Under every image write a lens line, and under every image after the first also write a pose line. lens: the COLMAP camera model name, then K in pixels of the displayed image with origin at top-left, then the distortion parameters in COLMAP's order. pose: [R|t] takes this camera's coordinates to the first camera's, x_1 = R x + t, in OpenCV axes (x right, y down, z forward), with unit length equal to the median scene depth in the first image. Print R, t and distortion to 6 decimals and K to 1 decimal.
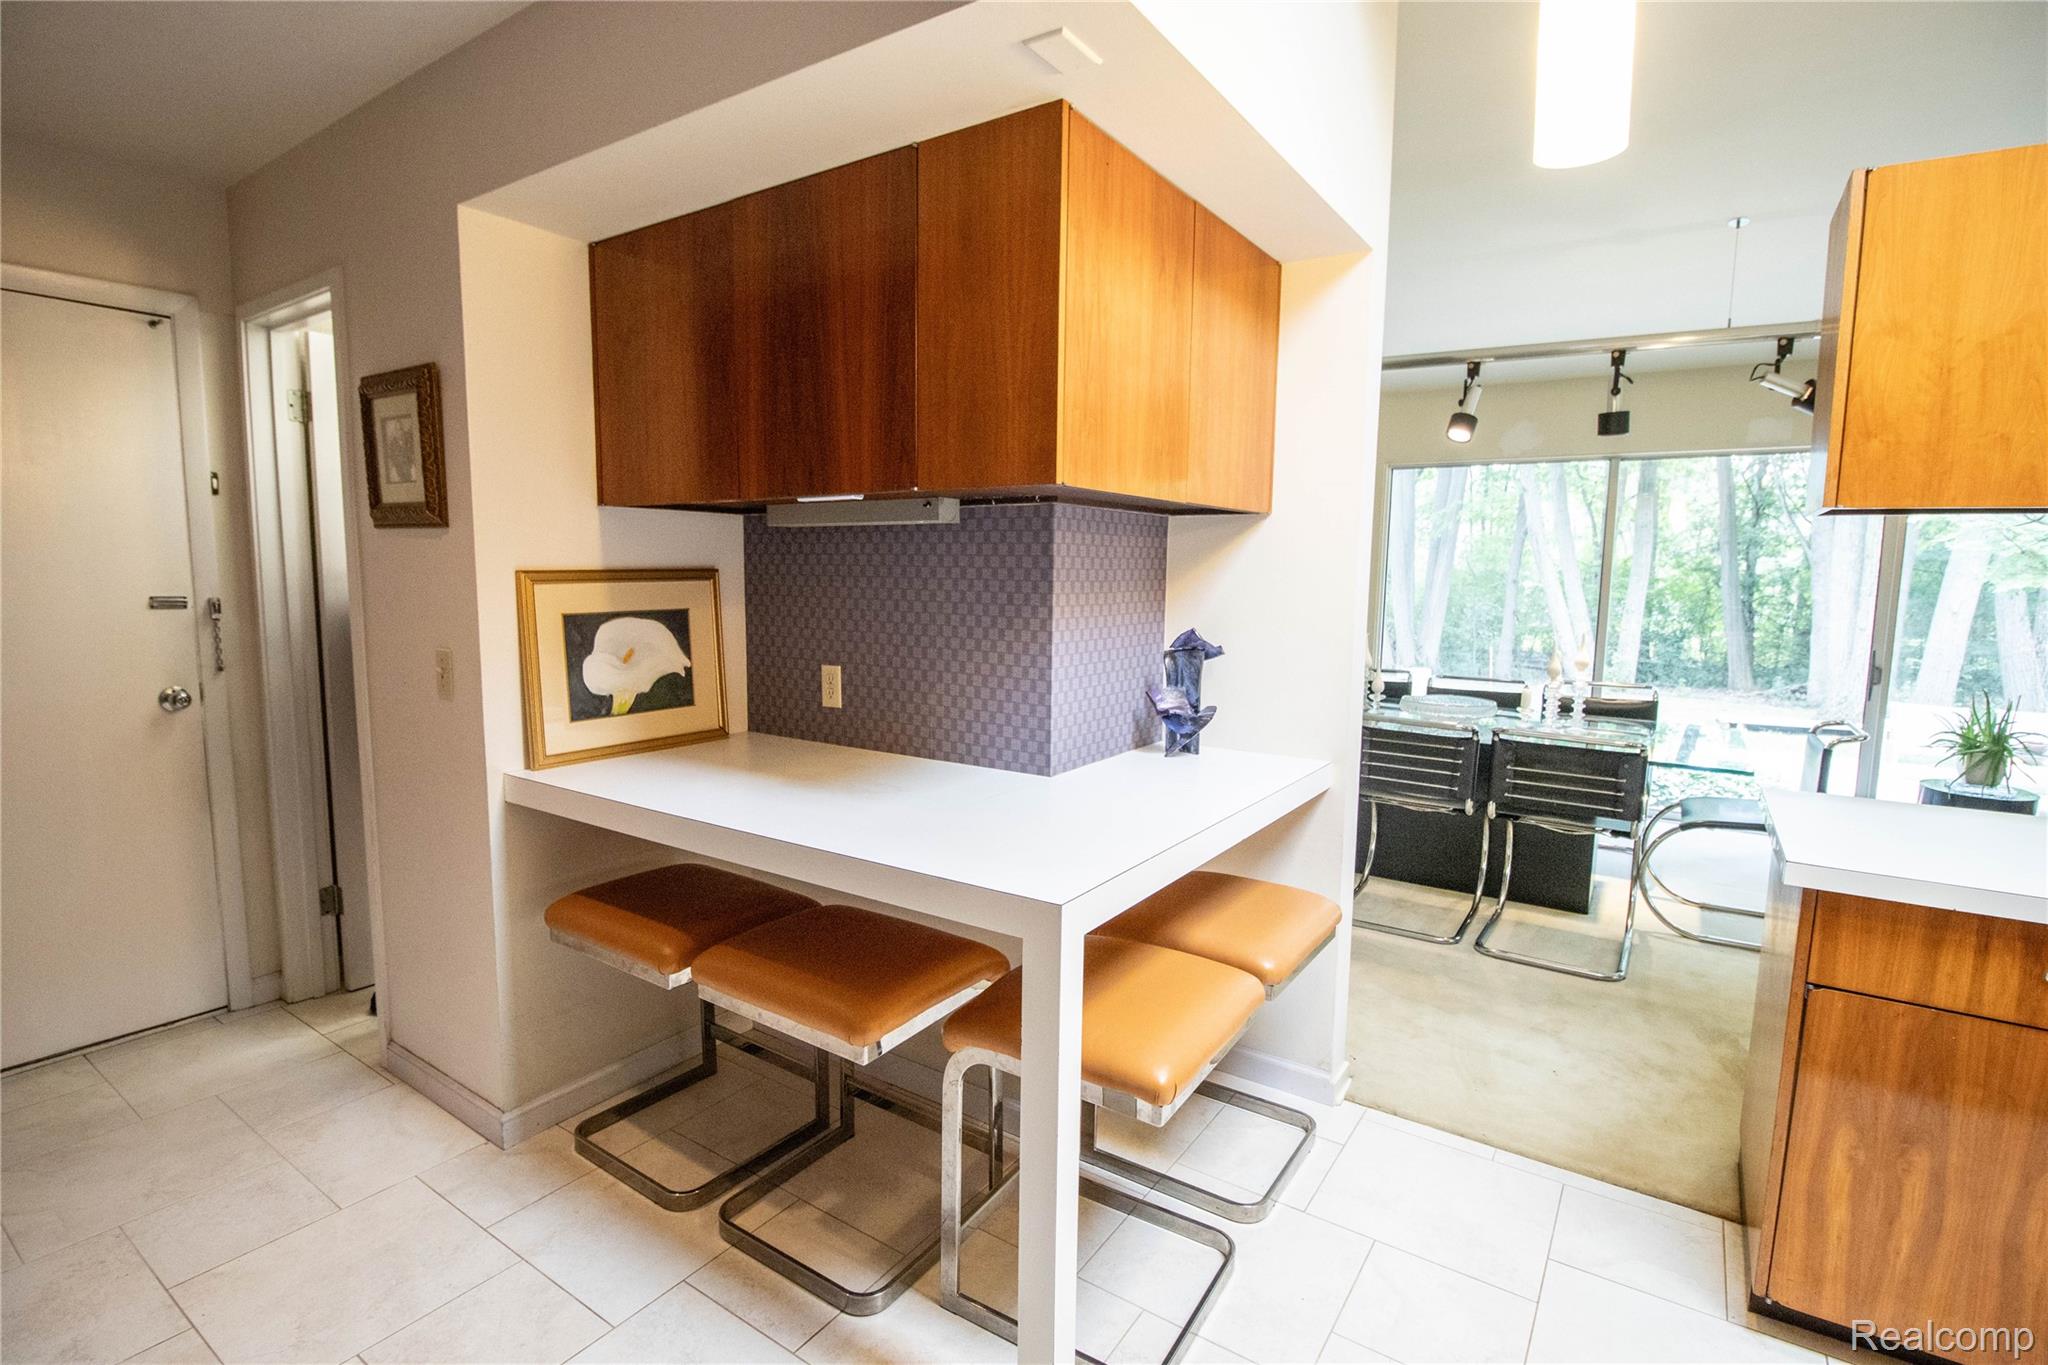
lens RADIAL K [[985.7, 0, 1013.9], [0, 985.7, 686.3], [0, 0, 1]] dist [-0.002370, -0.000181]
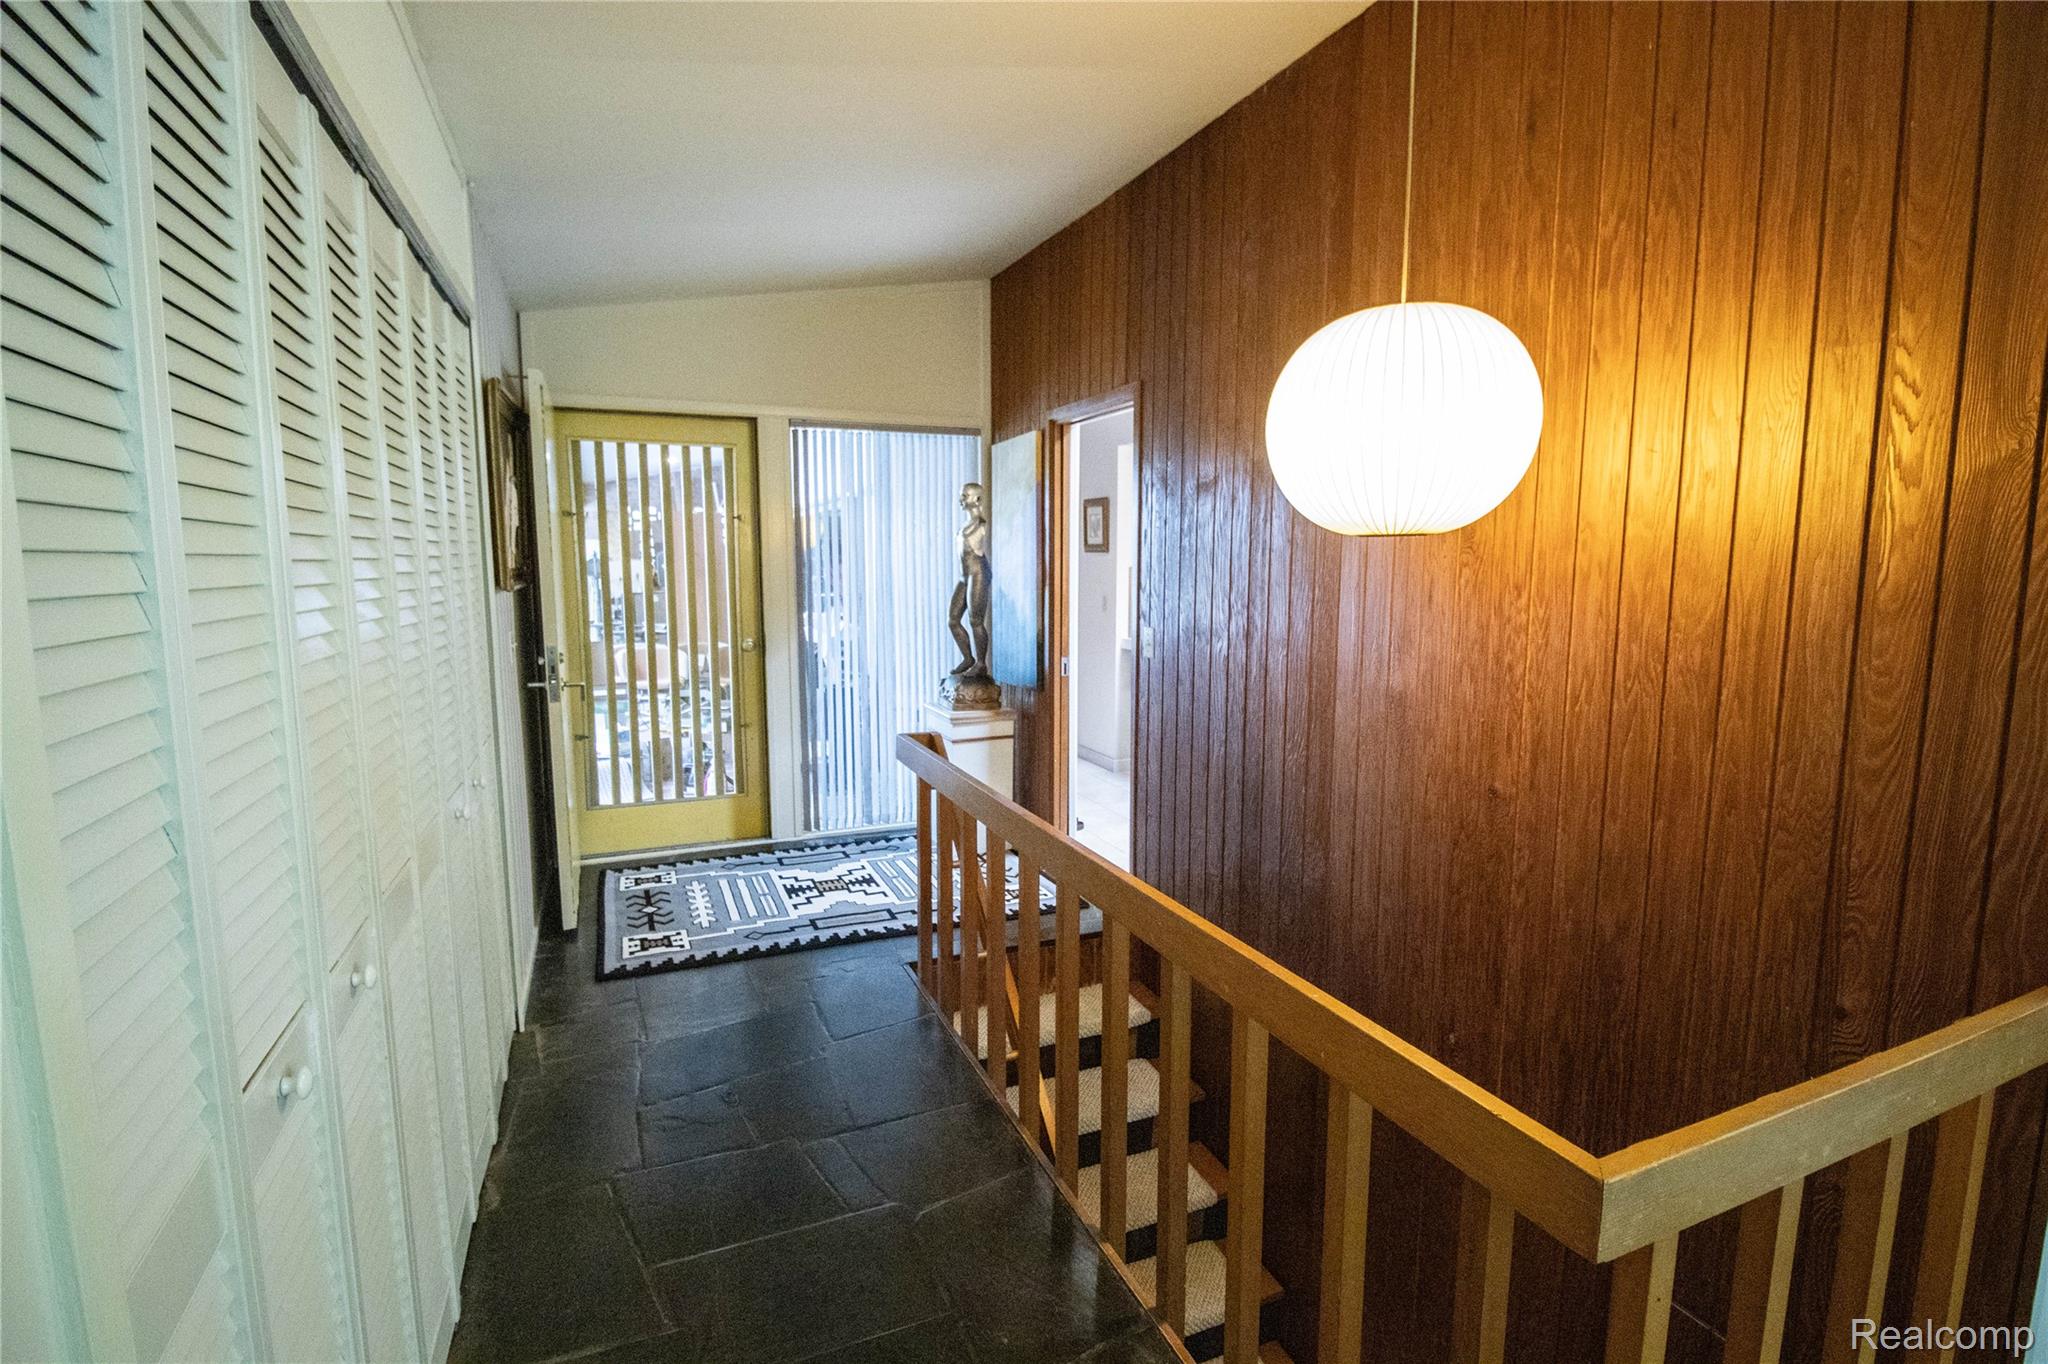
lens RADIAL K [[985.7, 0, 1027.6], [0, 985.7, 687.5], [0, 0, 1]] dist [-0.002370, -0.000181]
pose [[0.851857, 0.059172, -0.520421, 0.765411], [-0.055497, 0.998202, 0.022654, 0.185410], [0.520826, 0.009584, 0.853609, -1.618506]]
